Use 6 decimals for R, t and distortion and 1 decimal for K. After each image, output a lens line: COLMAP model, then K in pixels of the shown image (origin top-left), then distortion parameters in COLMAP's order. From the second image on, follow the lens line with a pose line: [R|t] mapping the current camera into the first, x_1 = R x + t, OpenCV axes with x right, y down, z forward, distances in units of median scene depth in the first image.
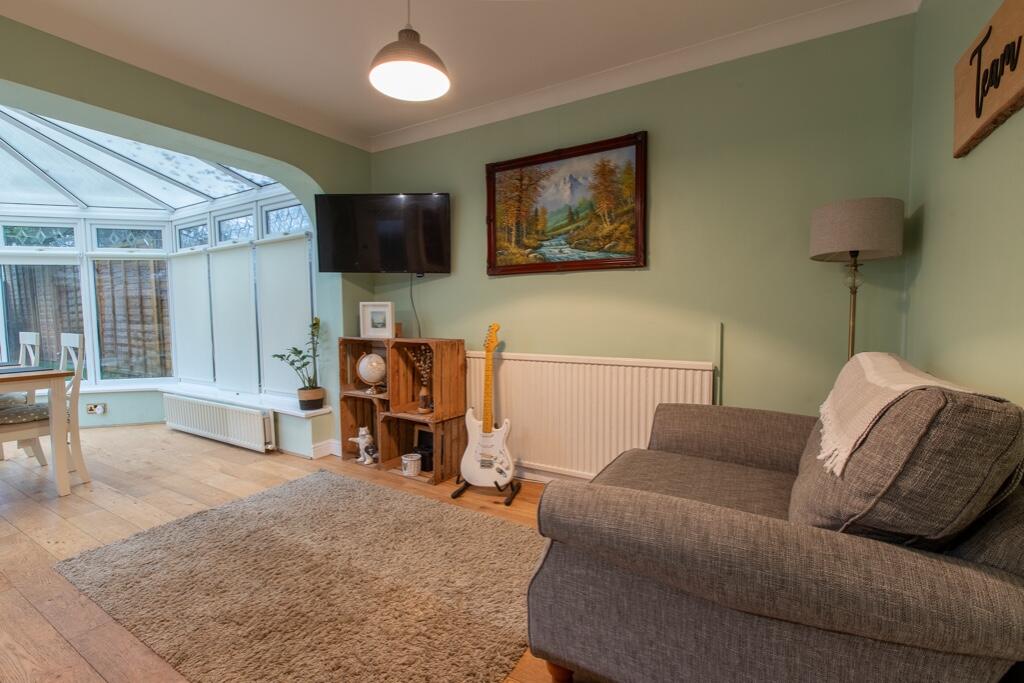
lens RADIAL K [[445.1, 0, 501.6], [0, 445.1, 340.4], [0, 0, 1]] dist [0.021735, -0.002072]
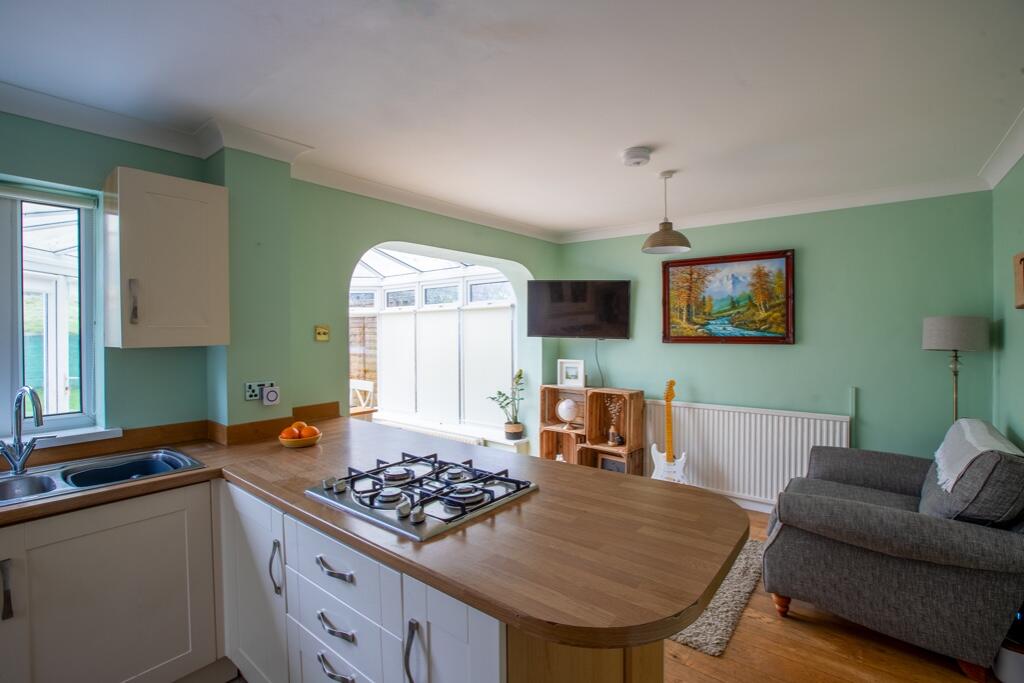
lens RADIAL K [[470.6, 0, 519.8], [0, 470.6, 338.2], [0, 0, 1]] dist [0.003570, 0.004574]
pose [[0.996280, 0.007328, -0.085859, -0.378316], [-0.011193, 0.998941, -0.044629, -0.103922], [0.085441, 0.045424, 0.995307, -0.497983]]
